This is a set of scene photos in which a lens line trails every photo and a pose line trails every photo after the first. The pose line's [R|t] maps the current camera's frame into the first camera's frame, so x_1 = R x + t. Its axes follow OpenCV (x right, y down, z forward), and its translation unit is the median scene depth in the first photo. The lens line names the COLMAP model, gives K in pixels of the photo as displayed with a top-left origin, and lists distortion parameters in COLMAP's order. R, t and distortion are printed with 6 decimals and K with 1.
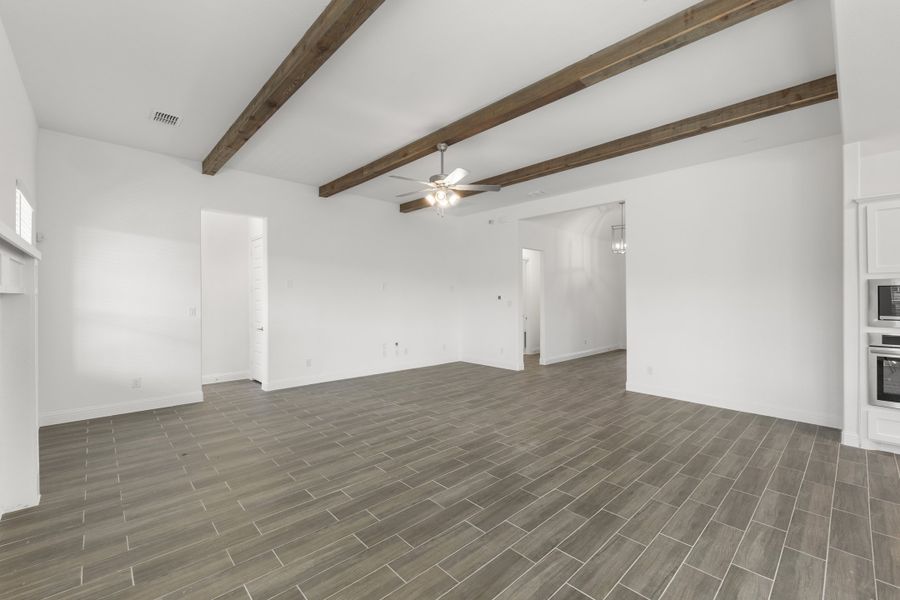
lens RADIAL K [[383.8, 0, 449.4], [0, 383.8, 302.4], [0, 0, 1]] dist [0.001796, -0.000365]
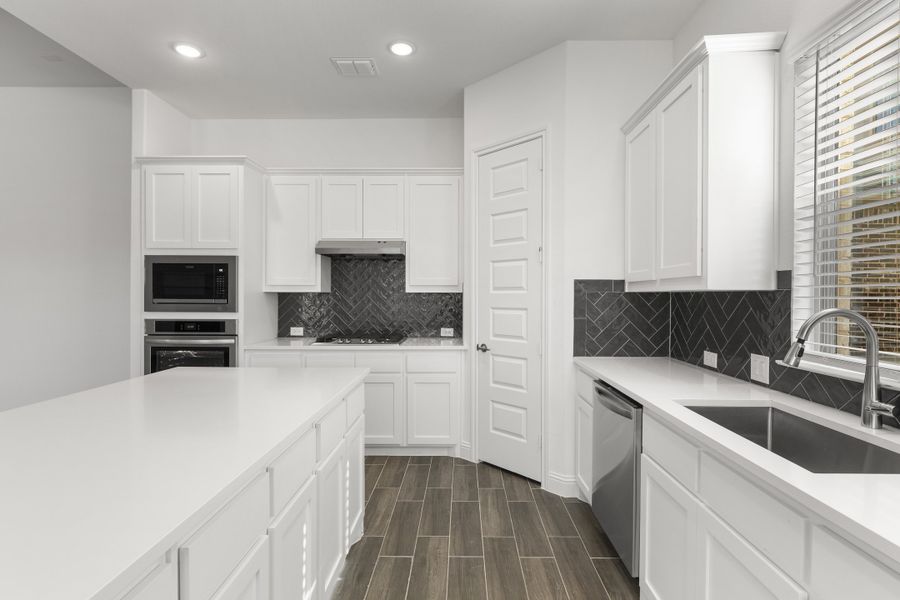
lens RADIAL K [[447.7, 0, 456.6], [0, 447.7, 304.3], [0, 0, 1]] dist [-0.005280, -0.003244]
pose [[0.690044, -0.016949, 0.723569, 0.831396], [0.006159, 0.999827, 0.017547, 0.032909], [-0.723741, -0.007652, 0.690029, -0.154830]]
